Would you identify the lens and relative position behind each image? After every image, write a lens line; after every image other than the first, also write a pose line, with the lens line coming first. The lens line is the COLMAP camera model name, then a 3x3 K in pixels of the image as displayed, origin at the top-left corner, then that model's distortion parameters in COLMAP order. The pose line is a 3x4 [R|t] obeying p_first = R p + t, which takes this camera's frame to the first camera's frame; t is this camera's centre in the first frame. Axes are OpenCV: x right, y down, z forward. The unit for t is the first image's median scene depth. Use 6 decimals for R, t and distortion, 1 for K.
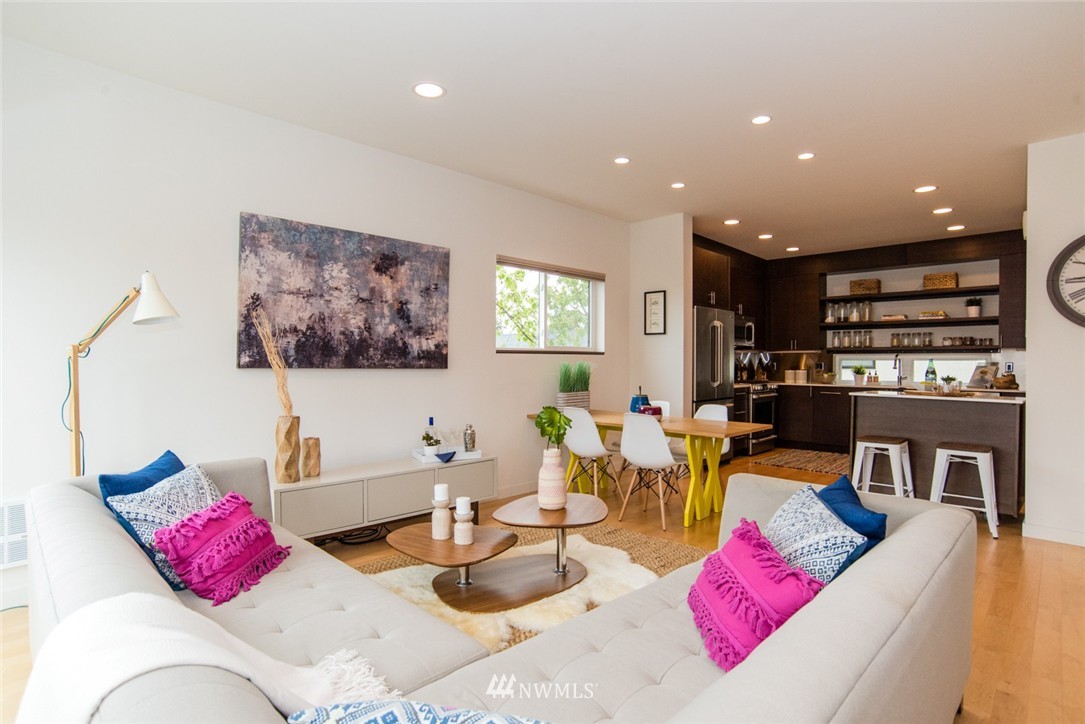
lens RADIAL K [[548.8, 0, 526.8], [0, 548.8, 366.6], [0, 0, 1]] dist [-0.066420, 0.025990]
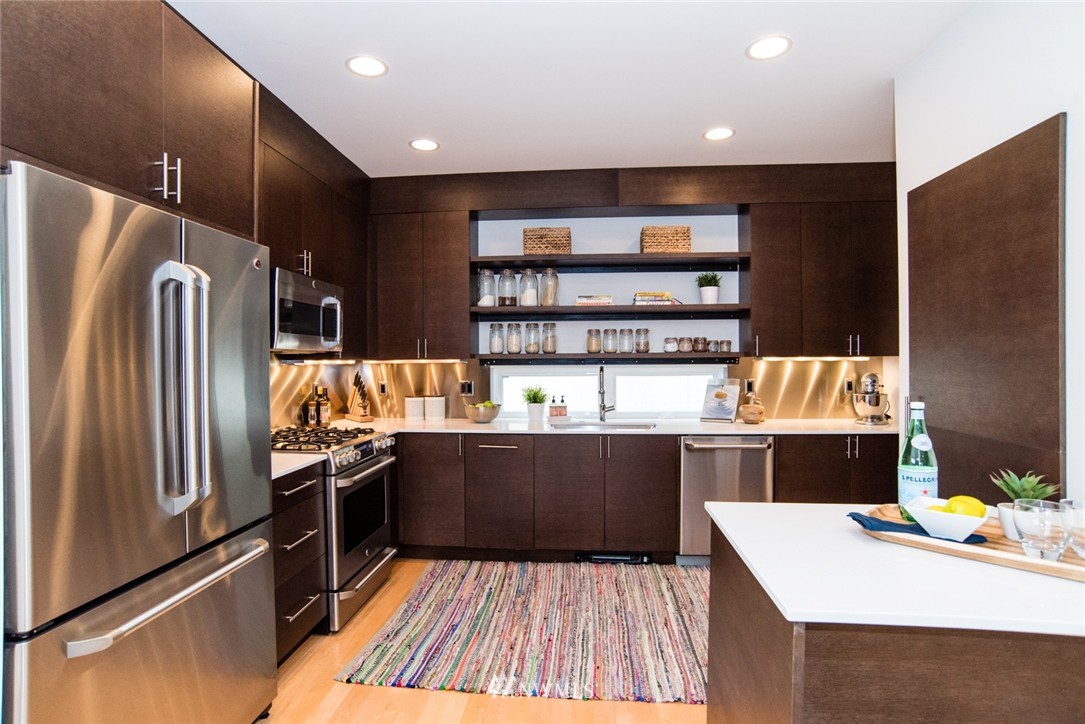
lens RADIAL K [[548.8, 0, 542.3], [0, 548.8, 362.5], [0, 0, 1]] dist [-0.066420, 0.025990]
pose [[0.752205, -0.008873, 0.658869, 0.271927], [0.015488, 0.999871, -0.004217, -0.026182], [-0.658747, 0.013377, 0.752246, 0.610719]]
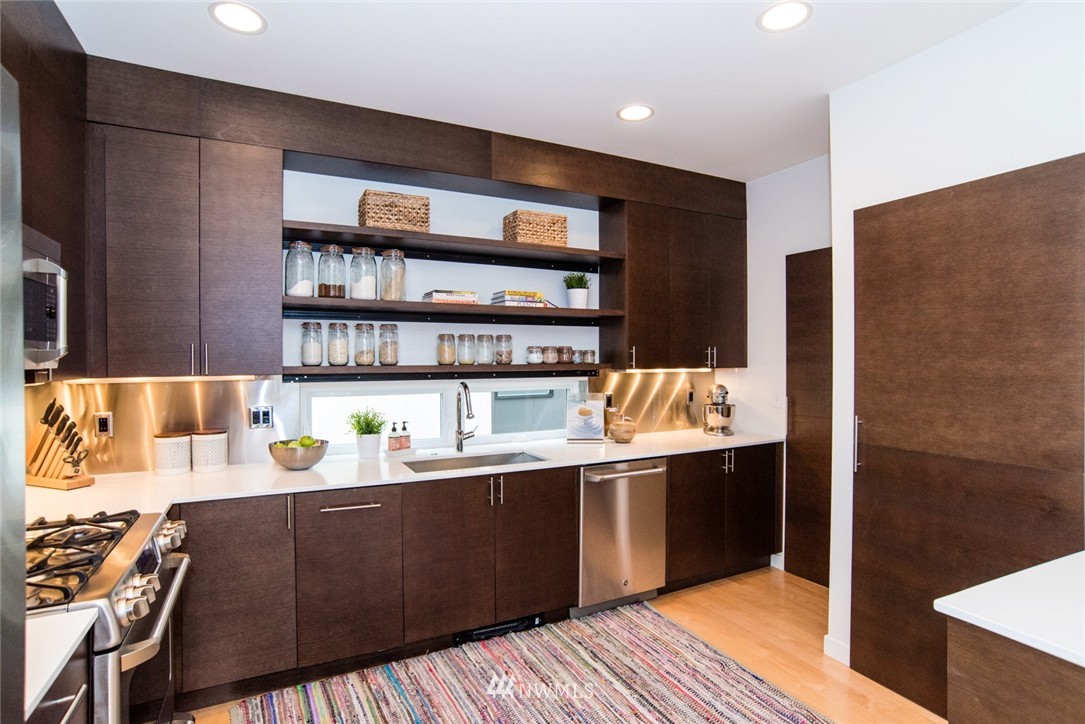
lens RADIAL K [[548.8, 0, 543.5], [0, 548.8, 365.4], [0, 0, 1]] dist [-0.066420, 0.025990]
pose [[0.291375, -0.016355, 0.956469, 0.289548], [0.015301, 0.999806, 0.012435, -0.041907], [-0.956487, 0.011011, 0.291569, 0.807362]]
